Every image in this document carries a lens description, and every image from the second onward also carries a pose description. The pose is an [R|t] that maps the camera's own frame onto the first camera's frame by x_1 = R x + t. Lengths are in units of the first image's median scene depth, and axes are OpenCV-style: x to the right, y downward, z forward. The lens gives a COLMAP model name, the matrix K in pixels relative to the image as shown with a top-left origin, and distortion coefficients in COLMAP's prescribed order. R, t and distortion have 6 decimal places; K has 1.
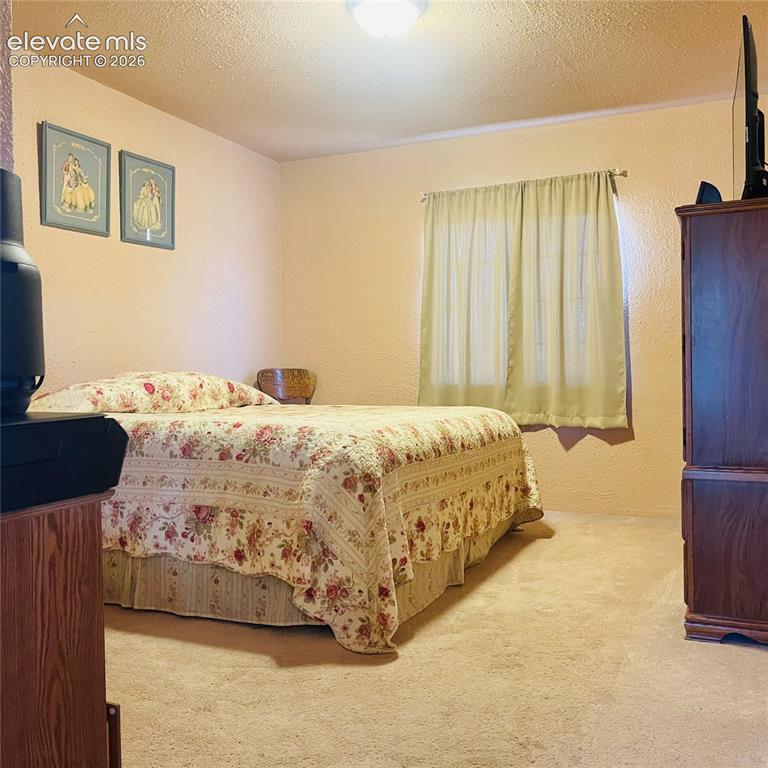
lens RADIAL K [[770.7, 0, 384.0], [0, 770.7, 384.0], [0, 0, 1]] dist [0.058251, -0.067662]
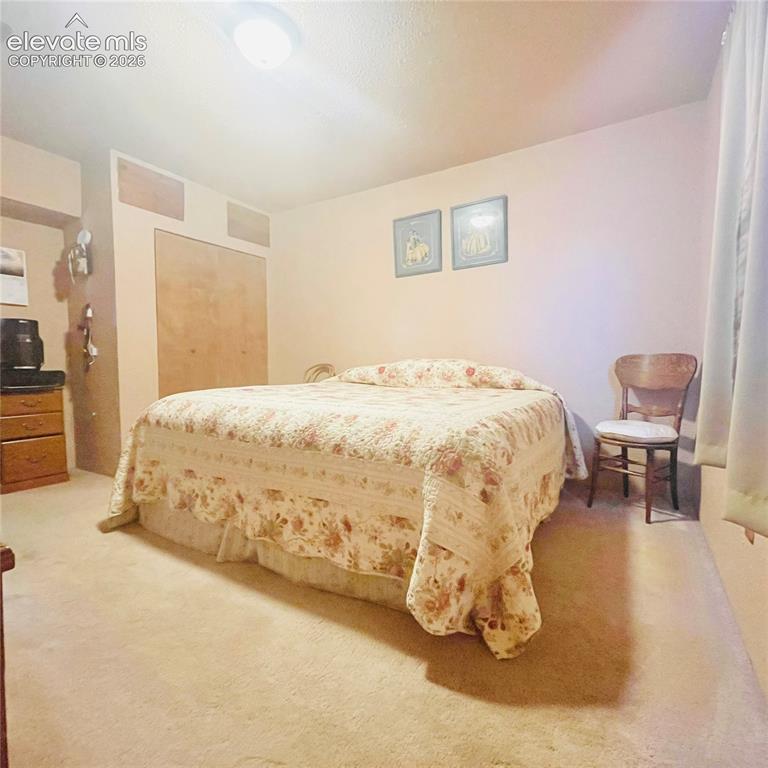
lens RADIAL K [[408.0, 0, 384.0], [0, 408.0, 384.0], [0, 0, 1]] dist [0.000185, -0.000119]
pose [[-0.109835, 0.058230, -0.992243, 0.485304], [-0.008973, 0.998184, 0.059572, -0.014346], [0.993909, 0.015447, -0.109113, 1.016473]]
